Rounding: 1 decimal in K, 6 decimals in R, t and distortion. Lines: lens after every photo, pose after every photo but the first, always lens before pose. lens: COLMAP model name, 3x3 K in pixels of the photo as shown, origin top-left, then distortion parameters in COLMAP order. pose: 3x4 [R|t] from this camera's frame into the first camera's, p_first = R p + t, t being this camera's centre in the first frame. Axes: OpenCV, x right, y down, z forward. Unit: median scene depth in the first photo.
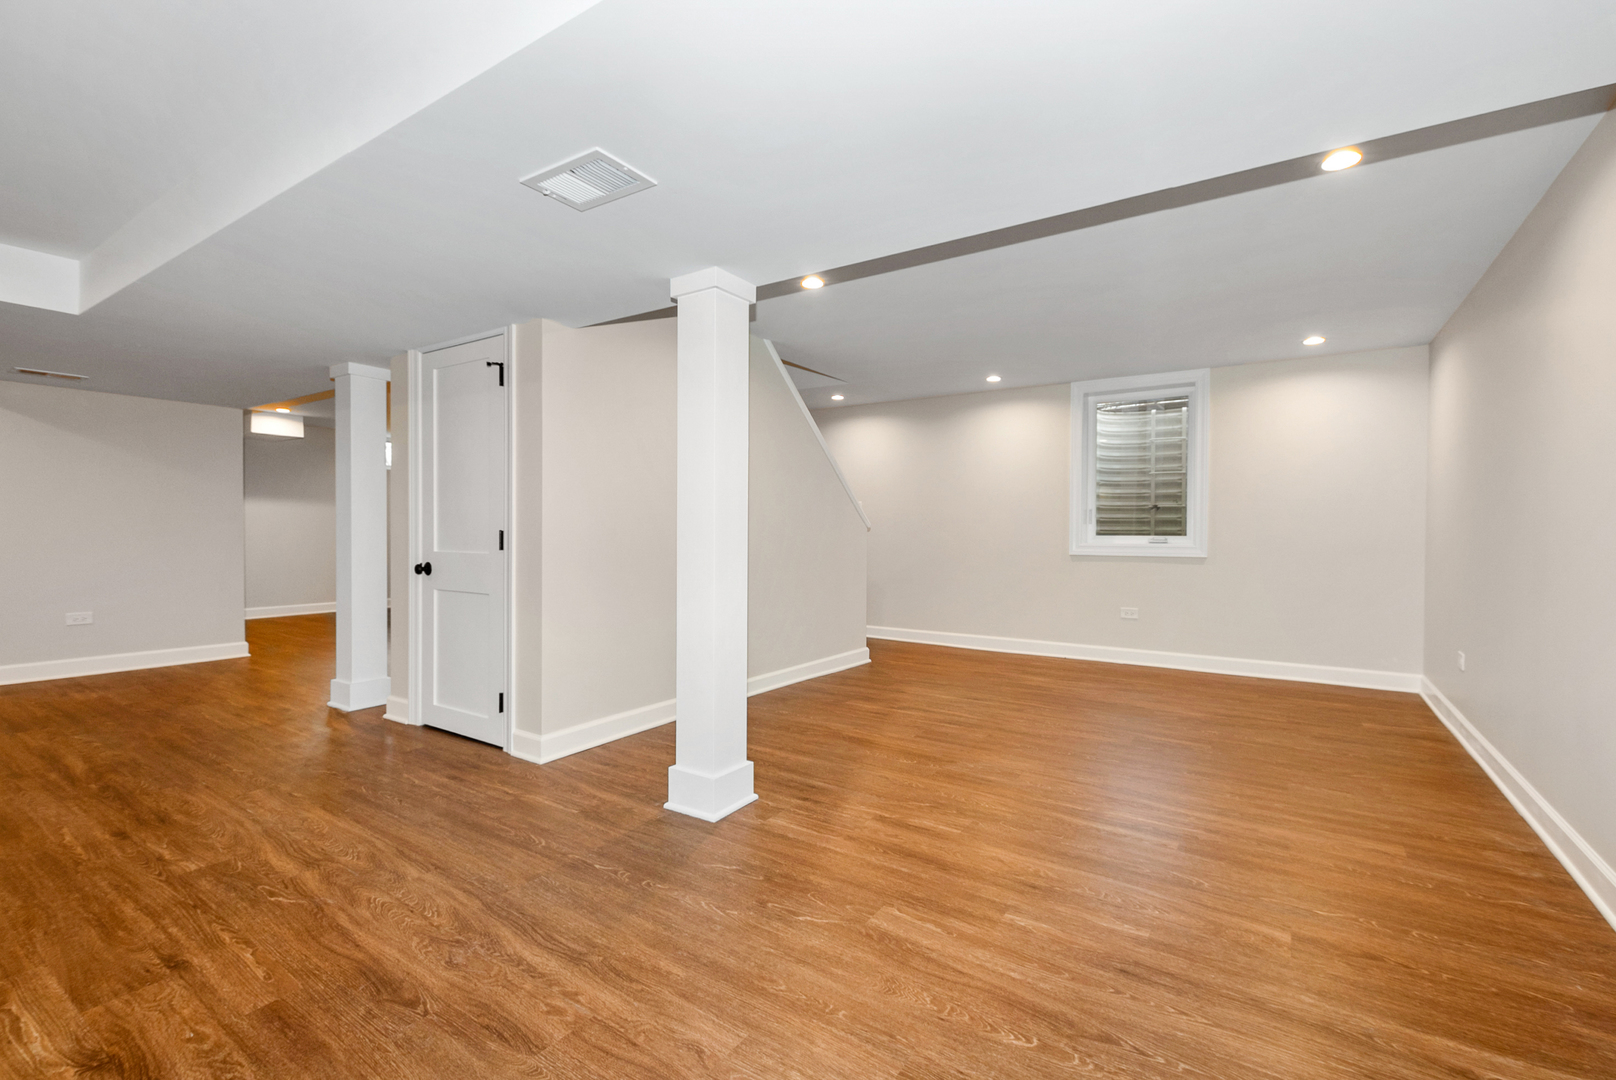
lens RADIAL K [[719.8, 0, 805.3], [0, 719.8, 541.4], [0, 0, 1]] dist [0.013938, -0.004156]
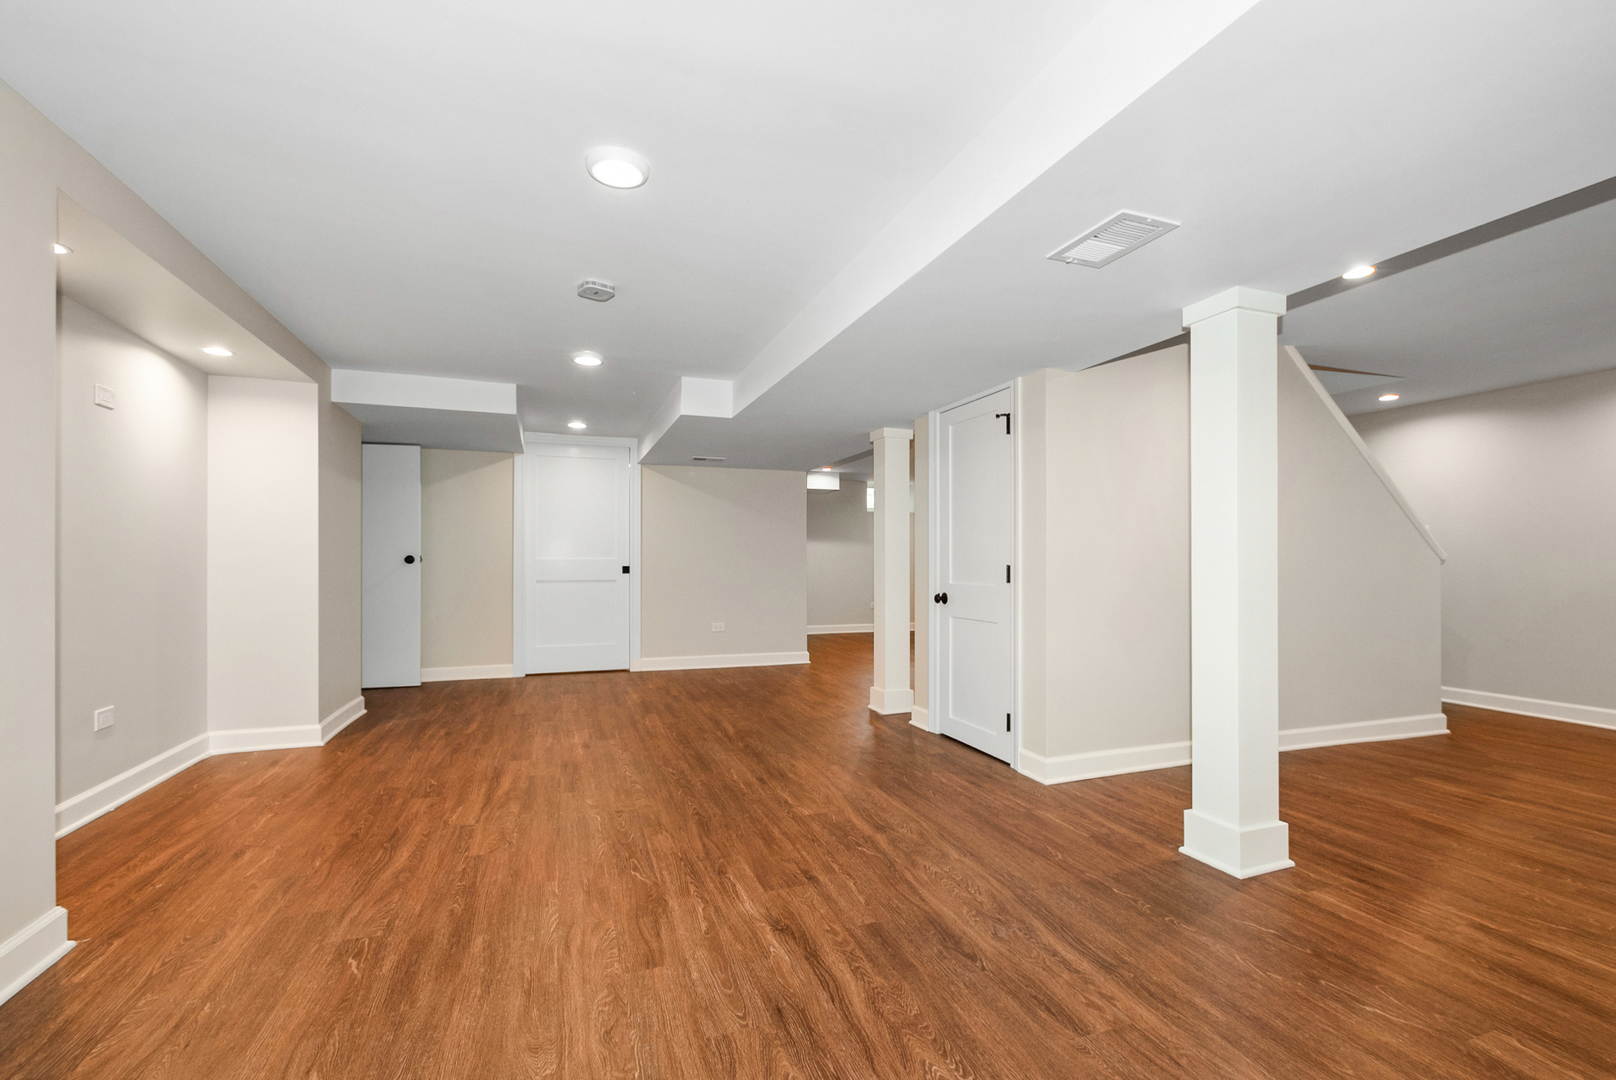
lens RADIAL K [[719.8, 0, 818.9], [0, 719.8, 563.4], [0, 0, 1]] dist [0.013938, -0.004156]
pose [[0.816171, -0.001926, -0.577807, -0.026569], [-0.006573, 0.999899, -0.012617, -0.004555], [0.577773, 0.014095, 0.816076, -0.081848]]
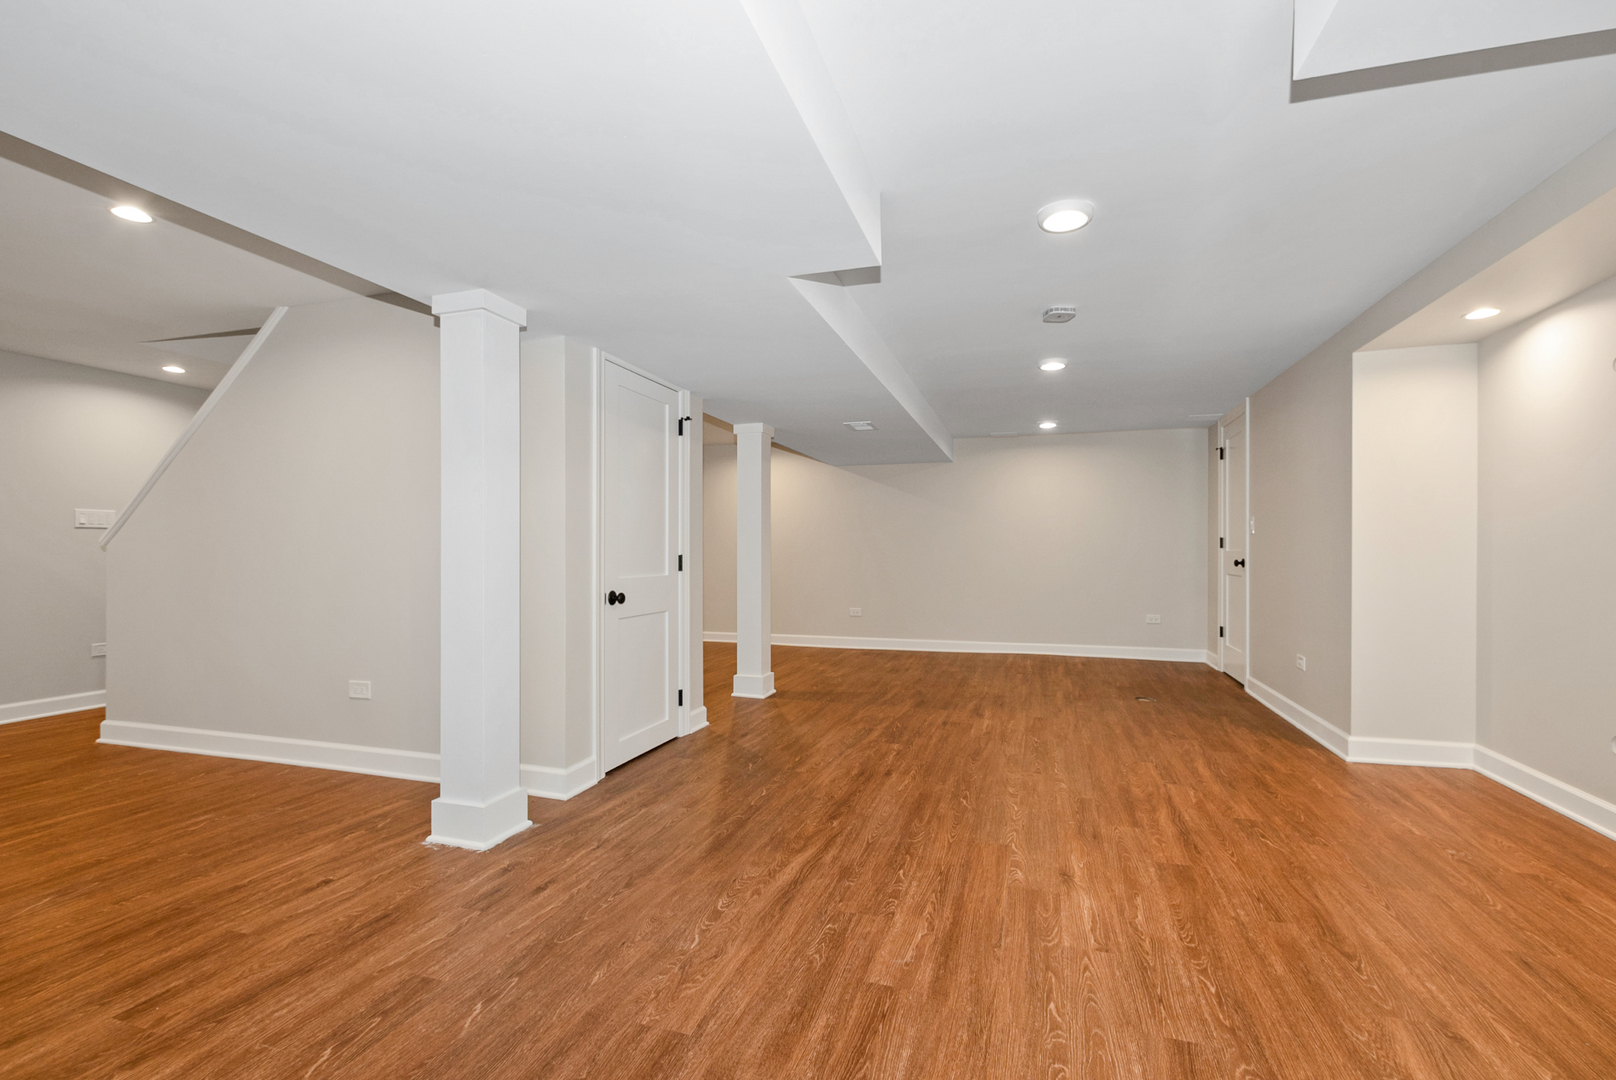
lens RADIAL K [[719.8, 0, 820.8], [0, 719.8, 547.1], [0, 0, 1]] dist [0.013938, -0.004156]
pose [[-0.306067, 0.004842, 0.951998, -1.909304], [0.013416, 0.999910, -0.000773, -0.030900], [-0.951916, 0.012536, -0.306104, 1.321493]]
